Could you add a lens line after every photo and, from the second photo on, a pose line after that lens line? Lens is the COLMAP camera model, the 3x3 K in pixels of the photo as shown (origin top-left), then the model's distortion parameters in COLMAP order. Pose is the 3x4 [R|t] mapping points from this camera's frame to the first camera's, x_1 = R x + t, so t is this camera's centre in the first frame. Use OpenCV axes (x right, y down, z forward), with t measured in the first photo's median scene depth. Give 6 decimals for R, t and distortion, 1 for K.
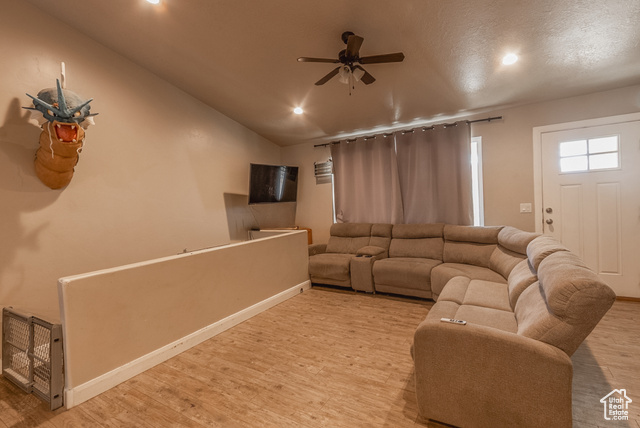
lens RADIAL K [[304.7, 0, 319.9], [0, 304.7, 213.6], [0, 0, 1]] dist [-0.005654, -0.000896]
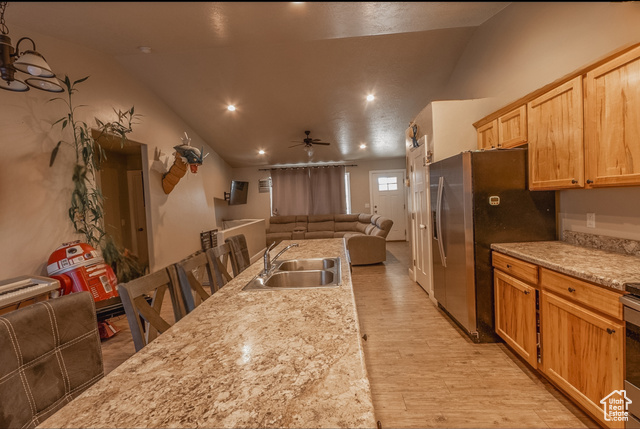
lens RADIAL K [[304.7, 0, 319.2], [0, 304.7, 216.4], [0, 0, 1]] dist [-0.005654, -0.000896]
pose [[0.878900, -0.015937, 0.476740, -0.644706], [0.023338, 0.999681, -0.009607, 0.066621], [-0.476435, 0.019569, 0.878992, -0.738908]]
